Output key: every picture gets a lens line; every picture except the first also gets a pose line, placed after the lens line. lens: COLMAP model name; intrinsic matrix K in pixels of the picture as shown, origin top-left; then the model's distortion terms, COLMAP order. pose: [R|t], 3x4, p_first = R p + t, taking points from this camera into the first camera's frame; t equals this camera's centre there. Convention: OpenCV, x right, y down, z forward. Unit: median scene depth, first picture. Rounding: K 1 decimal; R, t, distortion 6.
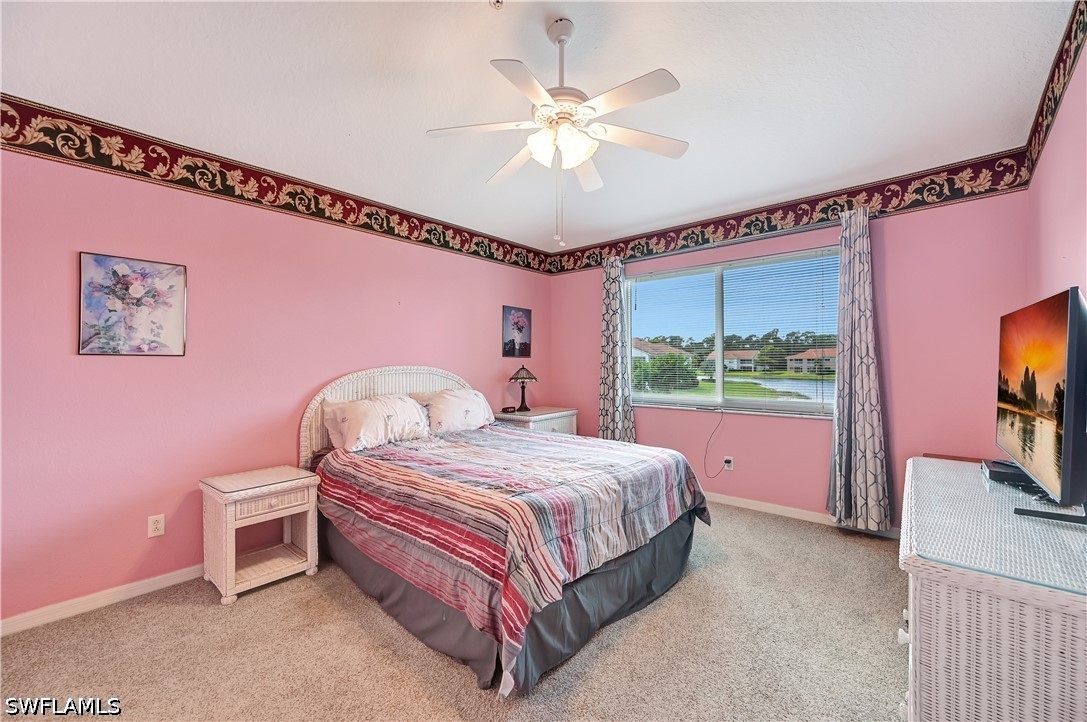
lens RADIAL K [[435.6, 0, 546.2], [0, 435.6, 361.2], [0, 0, 1]] dist [0.000419, 0.001321]
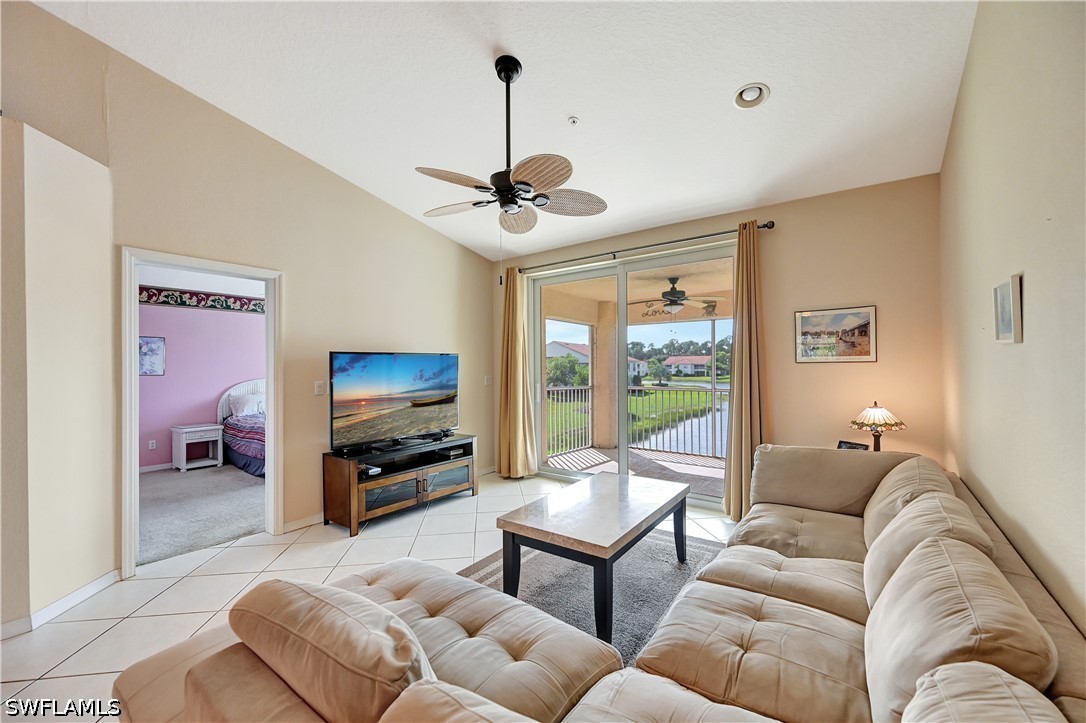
lens RADIAL K [[432.9, 0, 543.2], [0, 432.9, 365.0], [0, 0, 1]] dist [0.000111, 0.000005]
pose [[0.997956, -0.001693, 0.063882, 0.575853], [0.001882, 0.999994, -0.002897, -0.029882], [-0.063877, 0.003011, 0.997953, -0.790751]]
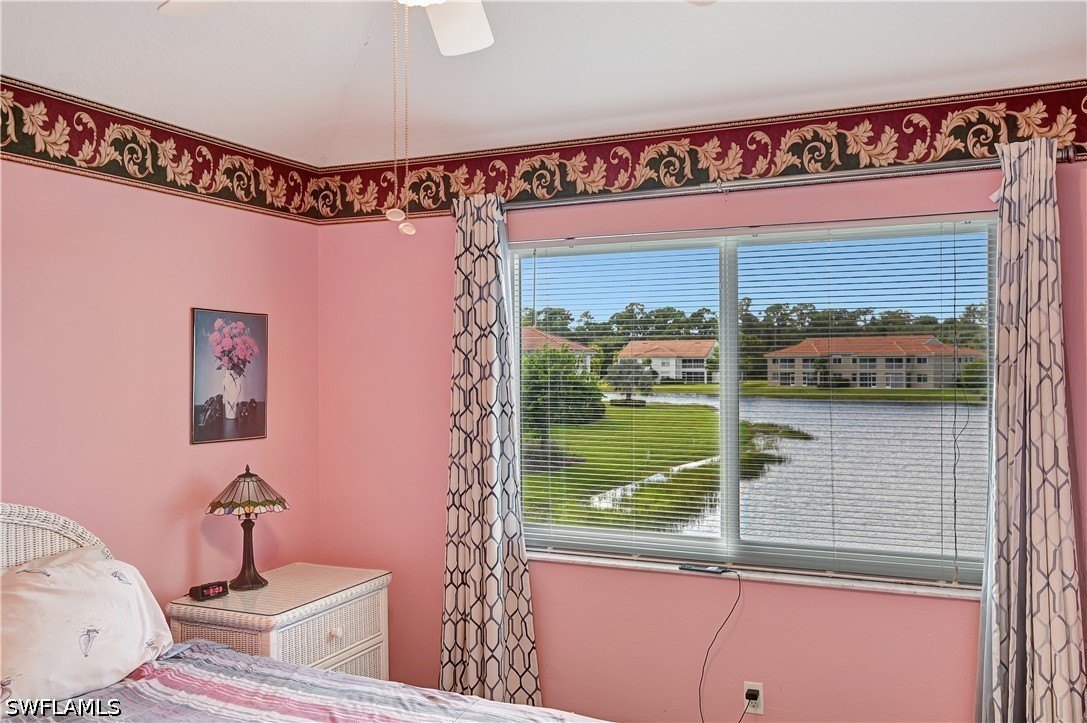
lens RADIAL K [[952.8, 0, 539.1], [0, 952.8, 357.5], [0, 0, 1]] dist [-0.011637, 0.023195]
pose [[0.963269, 0.000579, 0.268537, -0.032558], [0.000166, 0.999996, -0.002753, -0.087405], [-0.268538, 0.002696, 0.963265, 0.135212]]
